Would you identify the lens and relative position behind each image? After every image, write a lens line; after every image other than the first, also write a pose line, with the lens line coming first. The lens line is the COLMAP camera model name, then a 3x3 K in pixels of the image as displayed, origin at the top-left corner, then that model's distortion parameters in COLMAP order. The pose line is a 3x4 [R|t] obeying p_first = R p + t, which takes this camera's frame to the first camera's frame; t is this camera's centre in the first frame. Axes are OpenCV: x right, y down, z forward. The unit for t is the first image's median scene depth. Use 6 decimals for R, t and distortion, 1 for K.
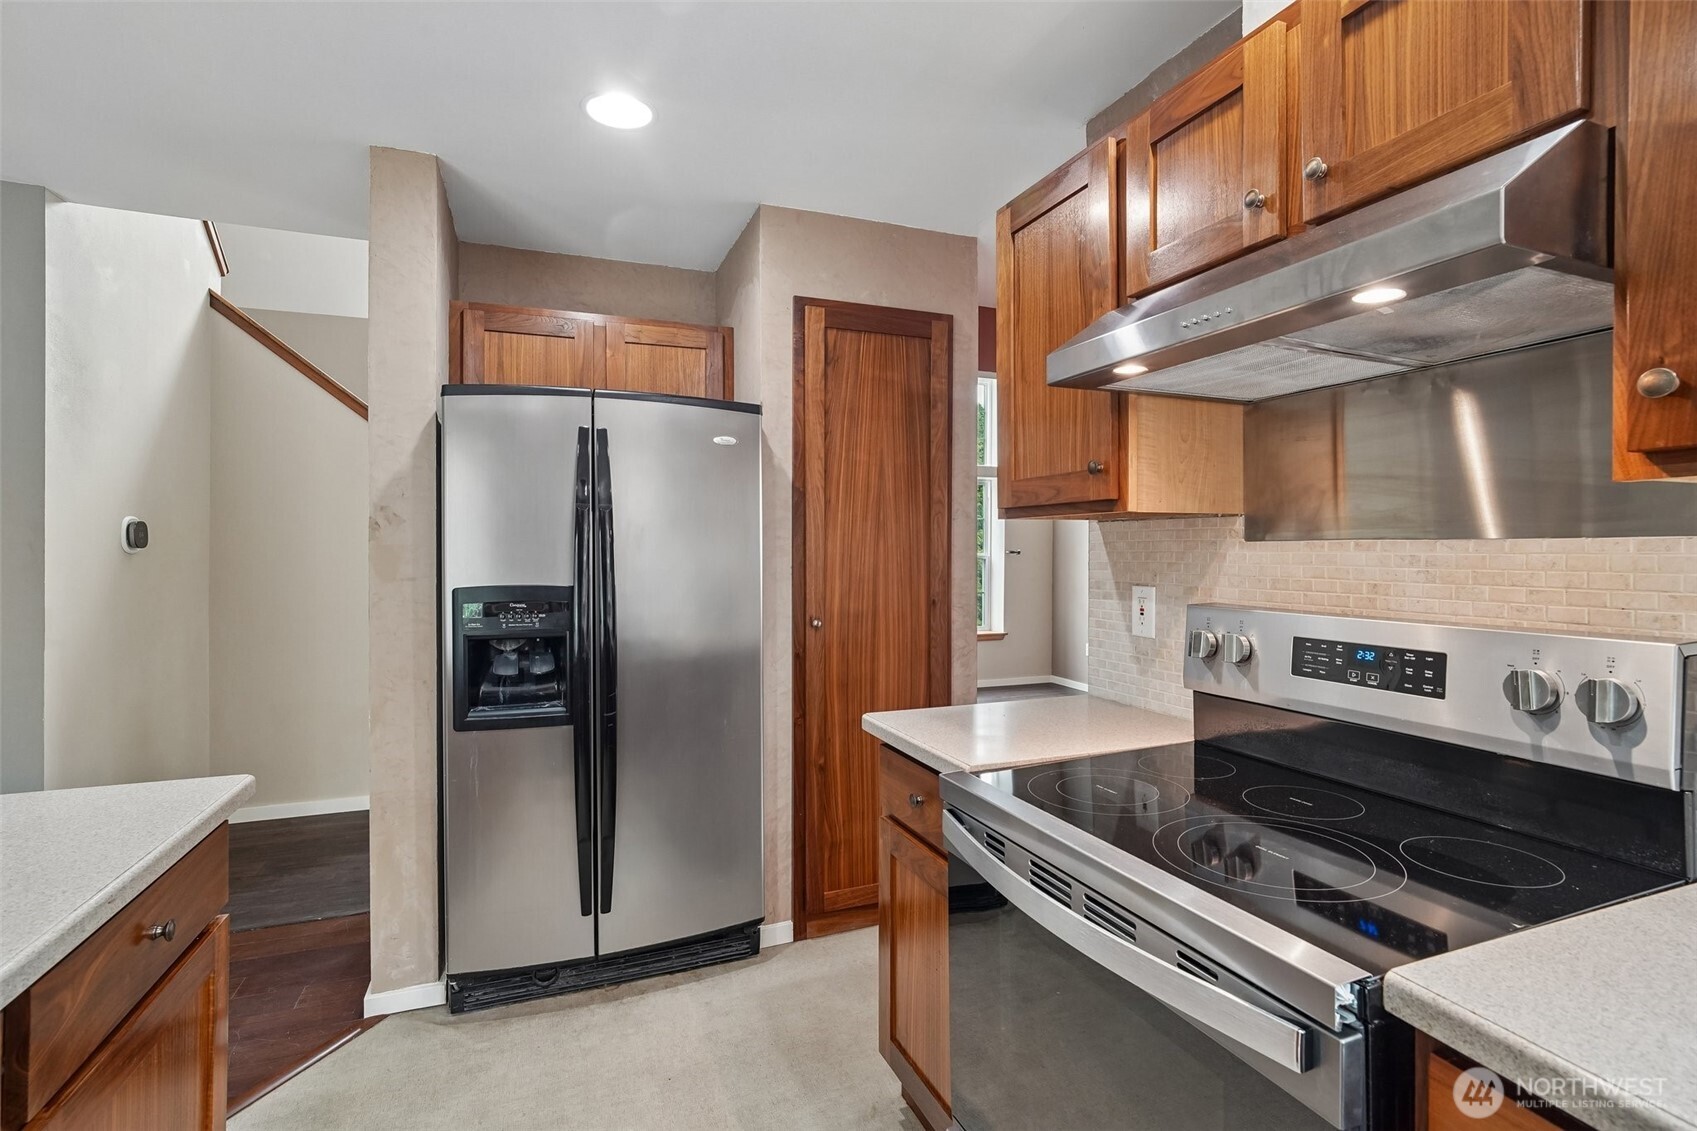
lens RADIAL K [[805.0, 0, 862.4], [0, 805.0, 551.1], [0, 0, 1]] dist [-0.023231, 0.013316]
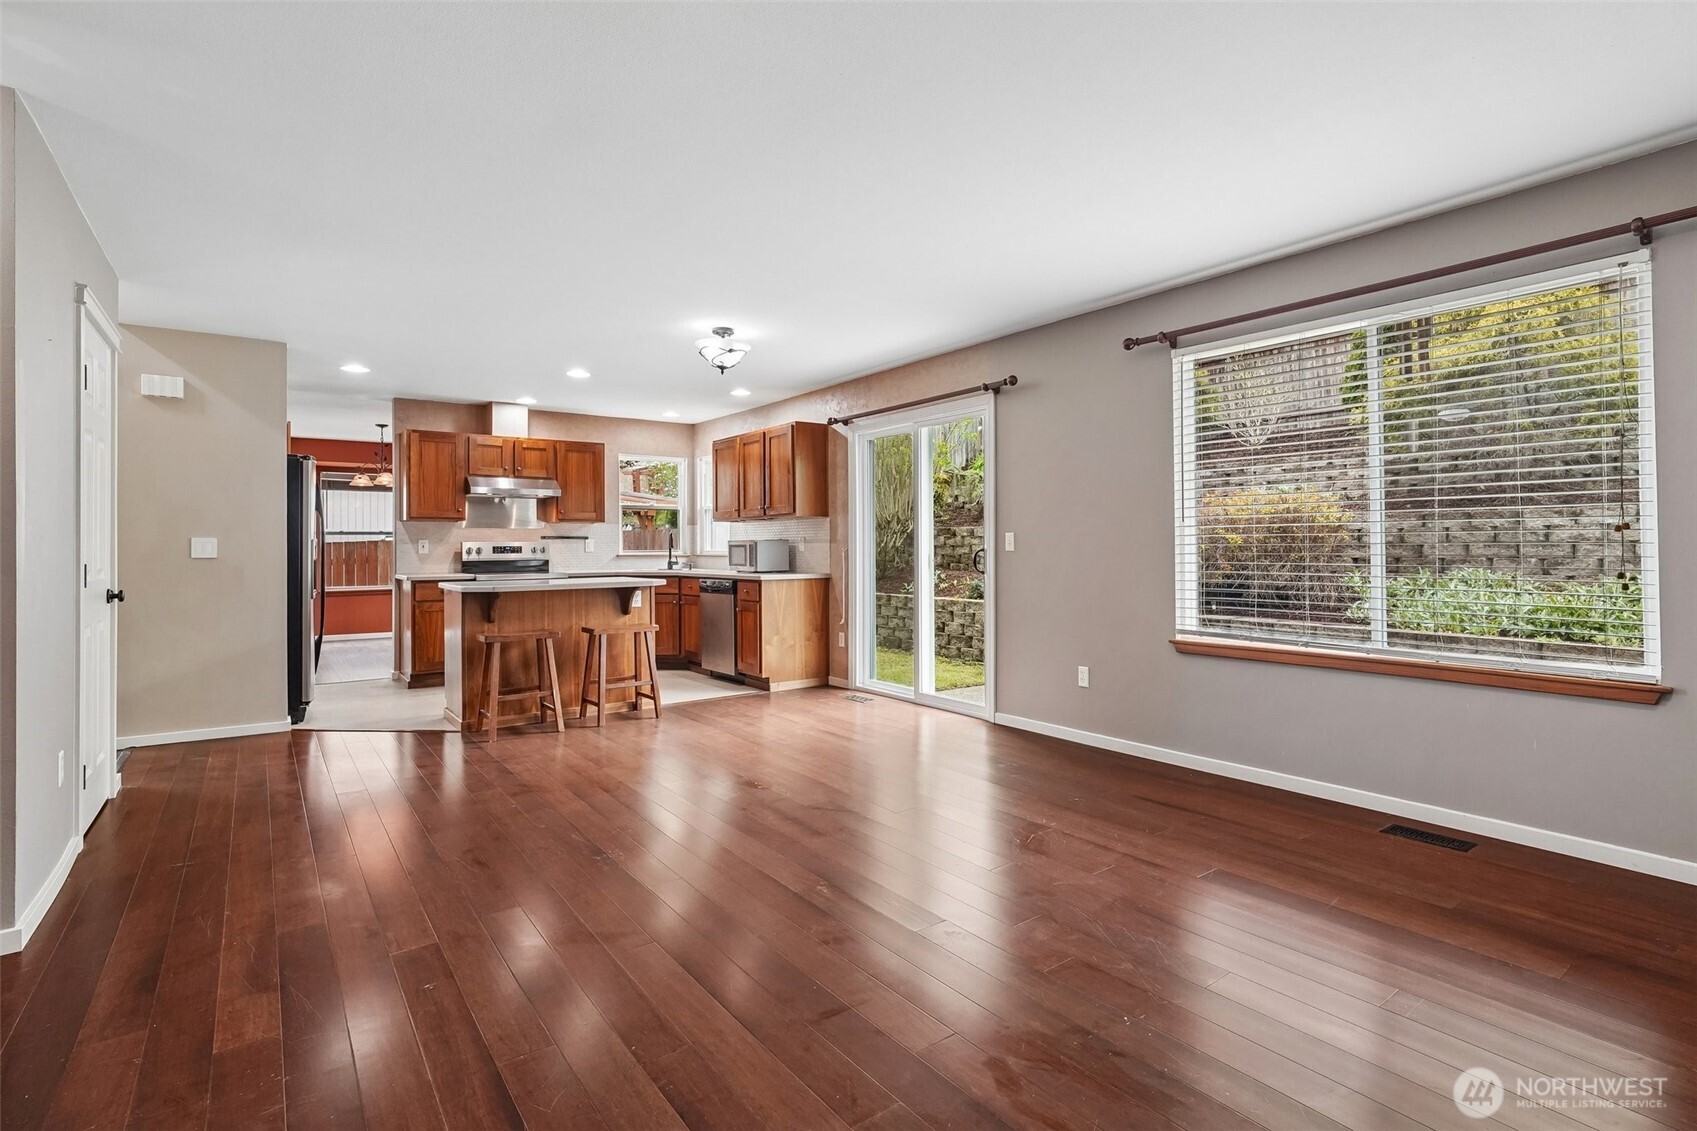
lens RADIAL K [[805.0, 0, 850.8], [0, 805.0, 544.2], [0, 0, 1]] dist [-0.023231, 0.013316]
pose [[-0.243959, 0.010476, 0.969729, -4.103692], [0.011379, 0.999904, -0.007940, 0.130251], [-0.969719, 0.009098, -0.244054, 0.018676]]
